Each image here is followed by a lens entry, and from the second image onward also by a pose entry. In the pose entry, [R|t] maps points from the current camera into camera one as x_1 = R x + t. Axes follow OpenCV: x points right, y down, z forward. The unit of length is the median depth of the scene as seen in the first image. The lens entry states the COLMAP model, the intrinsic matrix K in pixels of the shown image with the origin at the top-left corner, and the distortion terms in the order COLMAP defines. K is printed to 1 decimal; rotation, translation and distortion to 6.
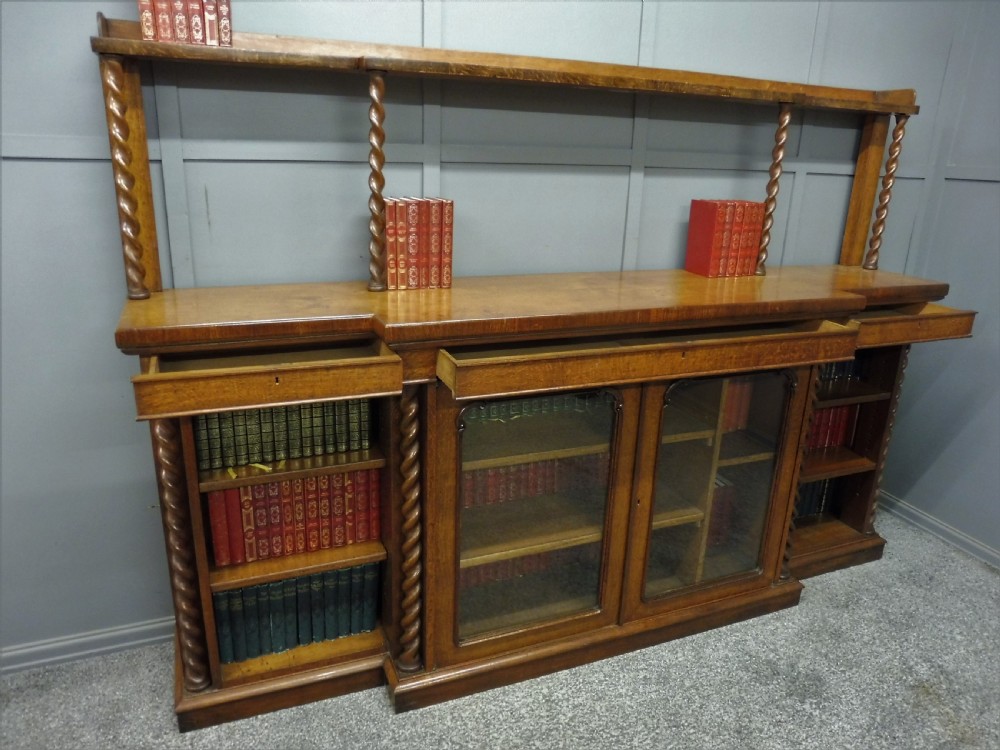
lens RADIAL K [[727.8, 0, 504.8], [0, 727.8, 379.0], [0, 0, 1]] dist [-0.052399, 0.021155]
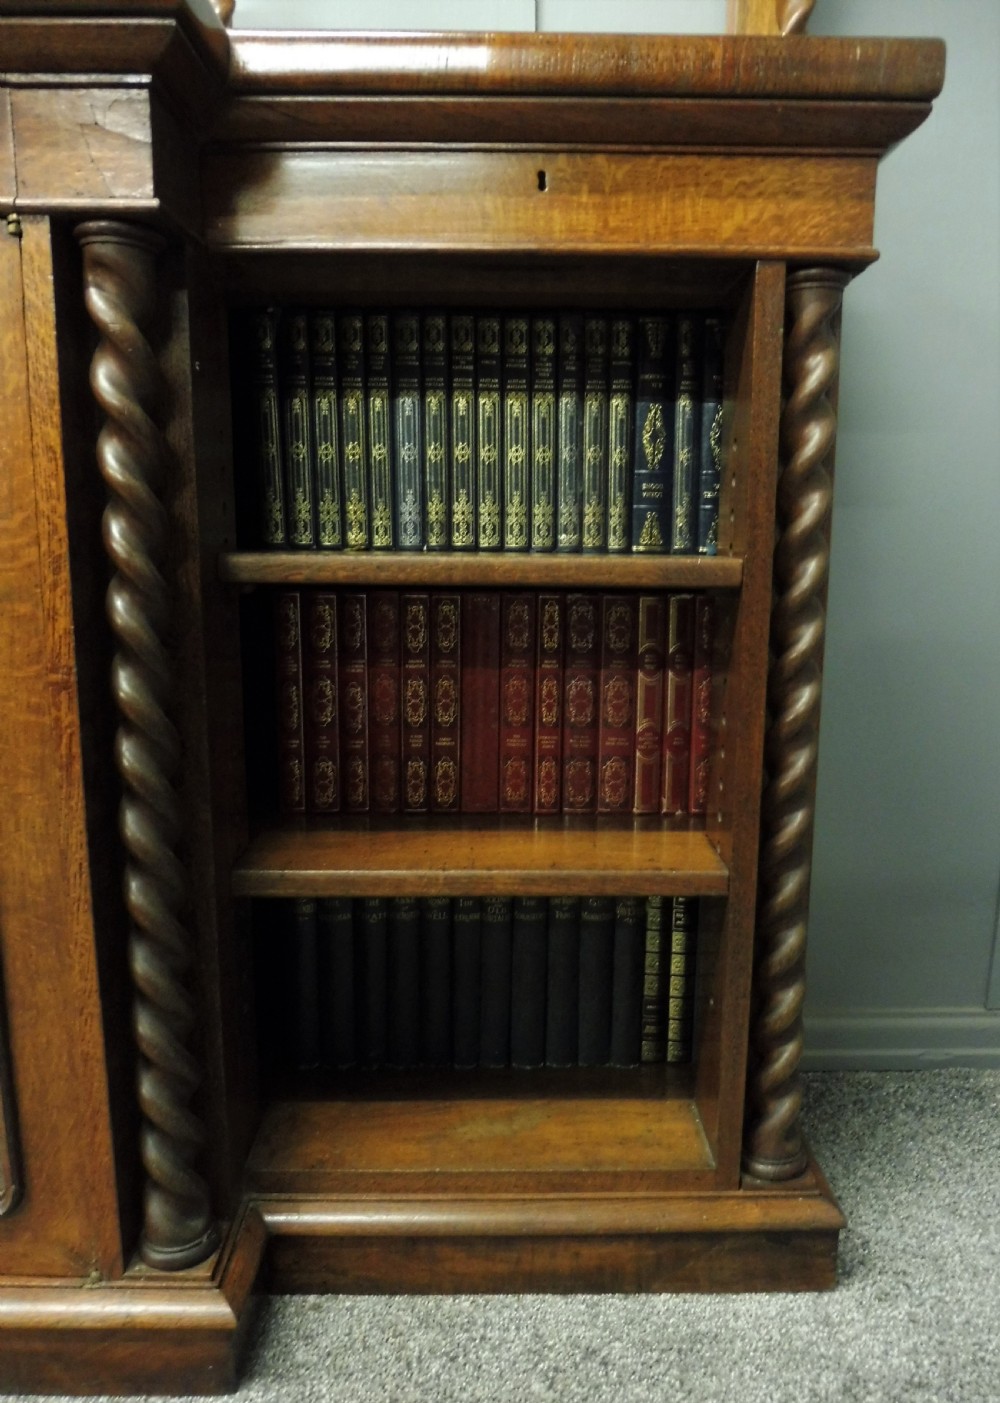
lens RADIAL K [[1051.0, 0, 524.7], [0, 1051.0, 709.3], [0, 0, 1]] dist [-0.025024, -0.008924]
pose [[0.928233, 0.030880, -0.370716, 0.782659], [-0.082403, 0.988860, -0.123958, 0.152966], [0.362758, 0.145610, 0.920437, 0.858314]]
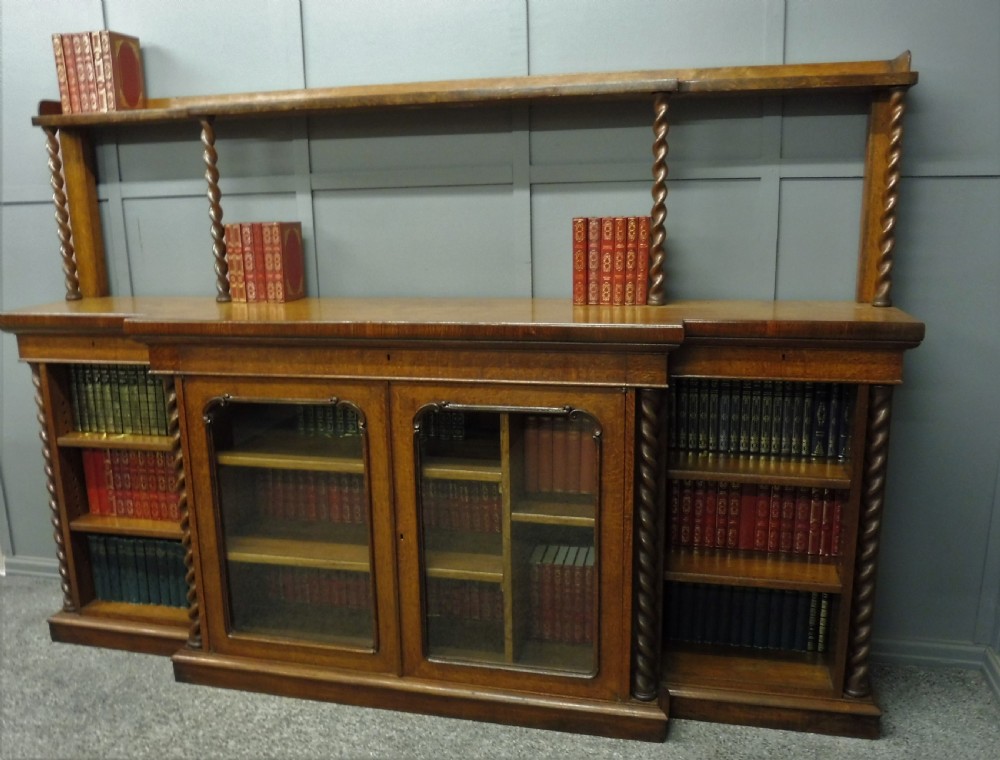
lens RADIAL K [[853.0, 0, 497.0], [0, 853.0, 374.5], [0, 0, 1]] dist [-0.041592, -0.002247]
pose [[0.805794, 0.065909, -0.588517, 0.955620], [-0.133728, 0.988369, -0.072411, 0.030201], [0.576900, 0.137050, 0.805236, 0.183170]]
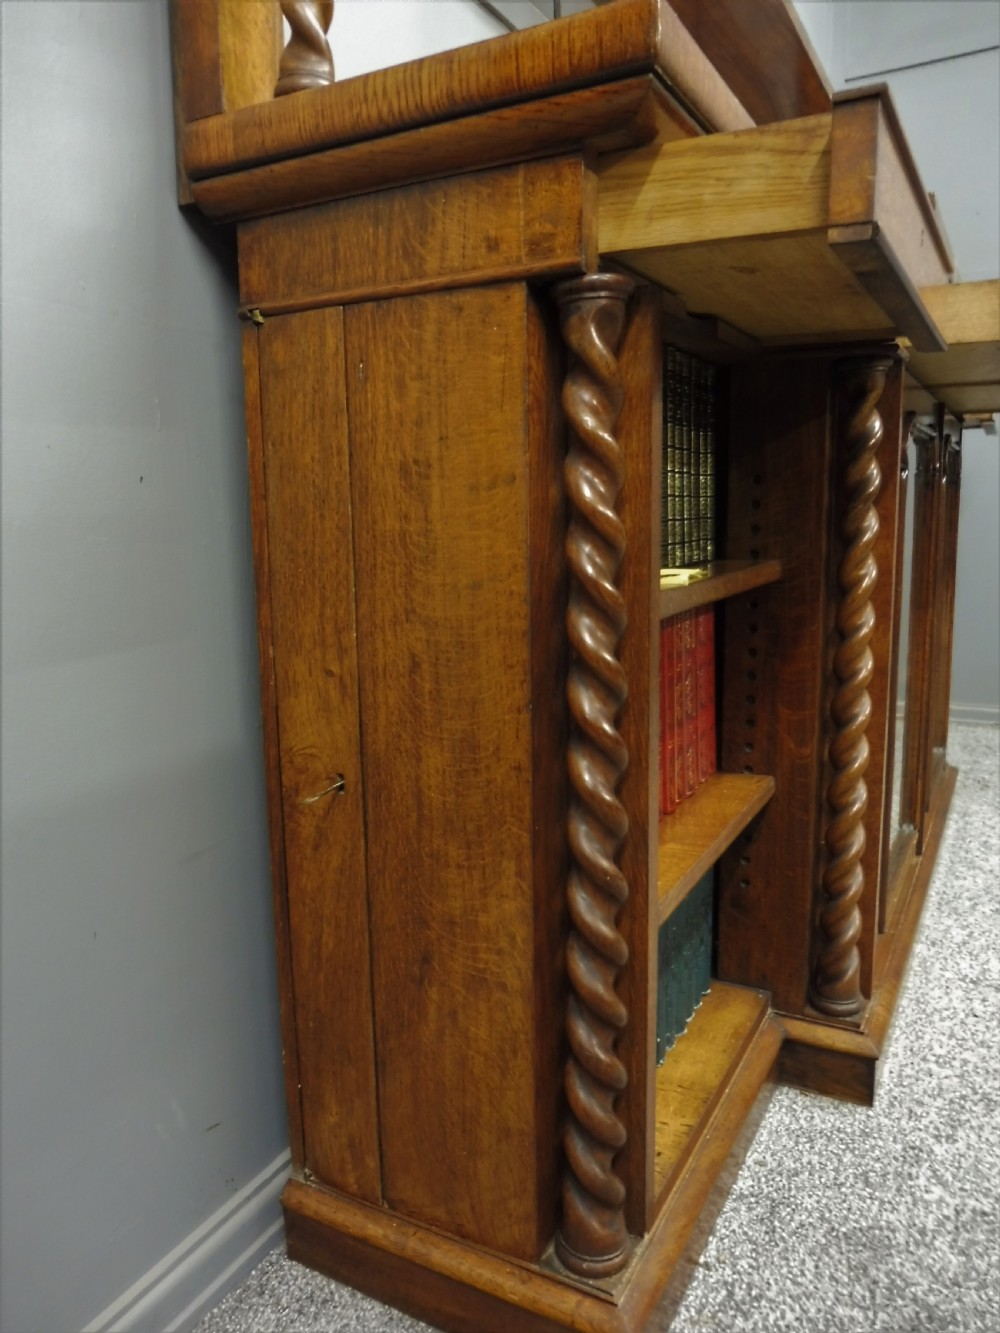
lens RADIAL K [[970.2, 0, 497.8], [0, 970.2, 669.8], [0, 0, 1]] dist [-0.052399, 0.021155]
pose [[0.781159, -0.158347, 0.603918, -0.666448], [0.239448, 0.969318, -0.055569, 0.162555], [-0.576589, 0.188015, 0.795107, 0.584257]]
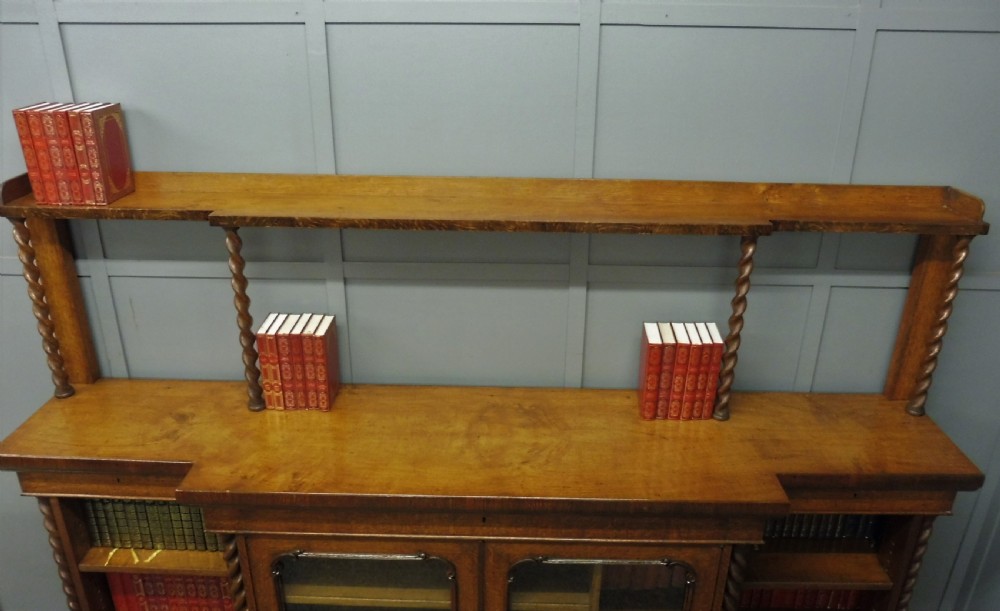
lens RADIAL K [[757.6, 0, 516.7], [0, 757.6, 297.0], [0, 0, 1]] dist [-0.043500, -0.010525]
pose [[0.917535, 0.133220, -0.374676, 0.550284], [-0.107643, 0.990244, 0.088487, -0.413536], [0.382809, -0.040858, 0.922924, 0.141964]]
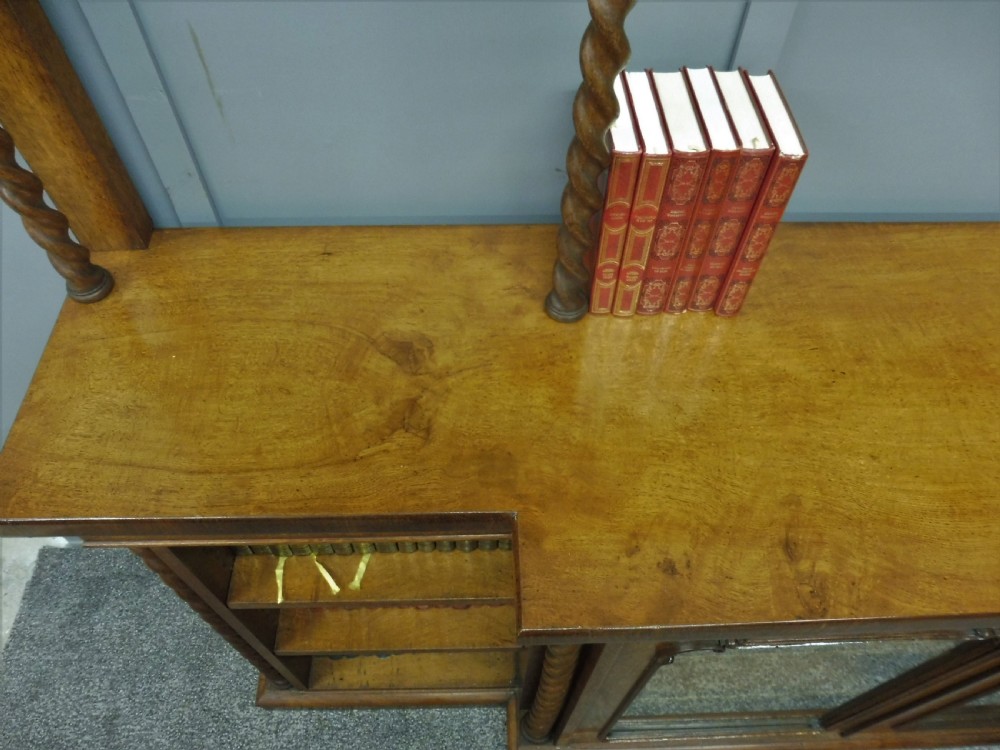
lens RADIAL K [[727.8, 0, 502.7], [0, 727.8, 381.8], [0, 0, 1]] dist [-0.052399, 0.021155]
pose [[0.931206, 0.284976, -0.227251, -0.097460], [-0.093131, 0.788804, 0.607548, -0.352750], [0.352393, -0.544588, 0.761080, 0.612937]]
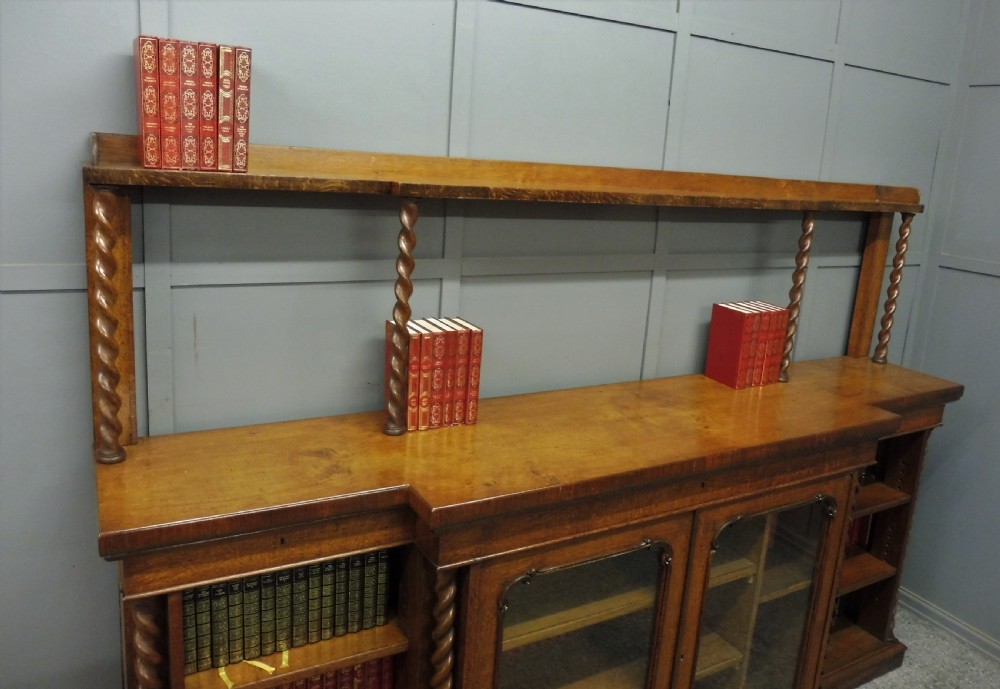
lens RADIAL K [[764.4, 0, 530.9], [0, 764.4, 292.1], [0, 0, 1]] dist [-0.037778, -0.026046]
pose [[0.989814, 0.011278, 0.141920, -0.144804], [0.005556, 0.993038, -0.117664, -0.178371], [-0.142259, 0.117254, 0.982860, 0.065105]]
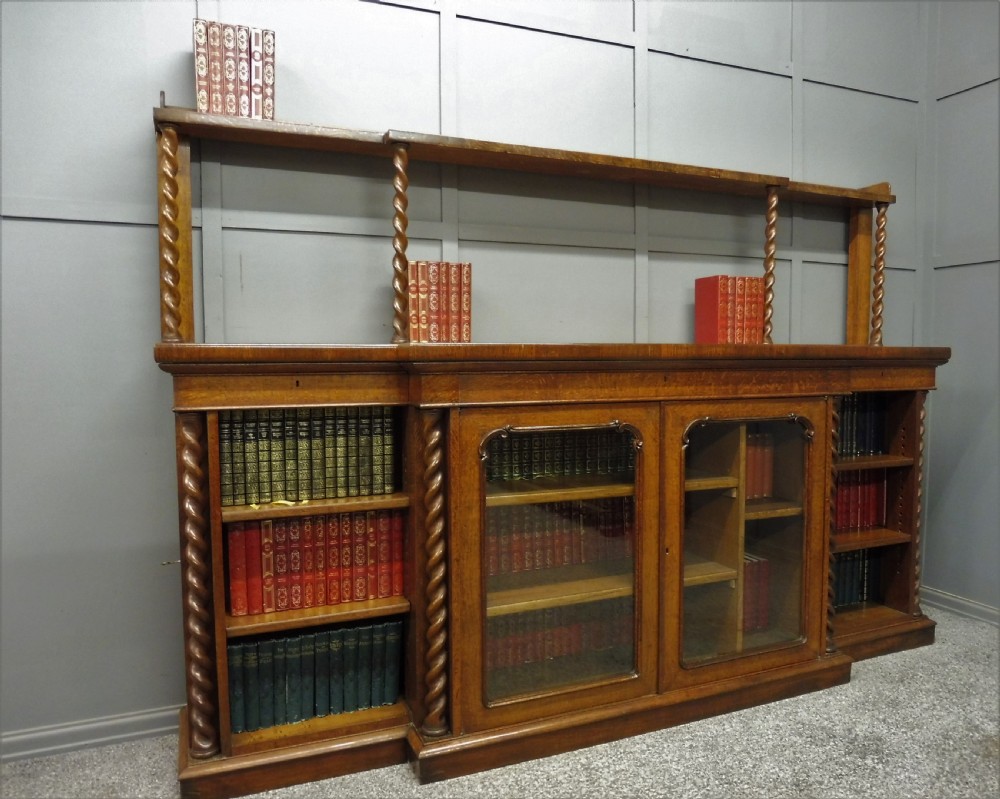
lens RADIAL K [[777.9, 0, 538.5], [0, 777.9, 401.3], [0, 0, 1]] dist [-0.050184, 0.014224]
pose [[0.998922, -0.039892, 0.023731, -0.006295], [0.044584, 0.966842, -0.251452, 0.244157], [-0.012913, 0.252239, 0.967579, -0.063327]]
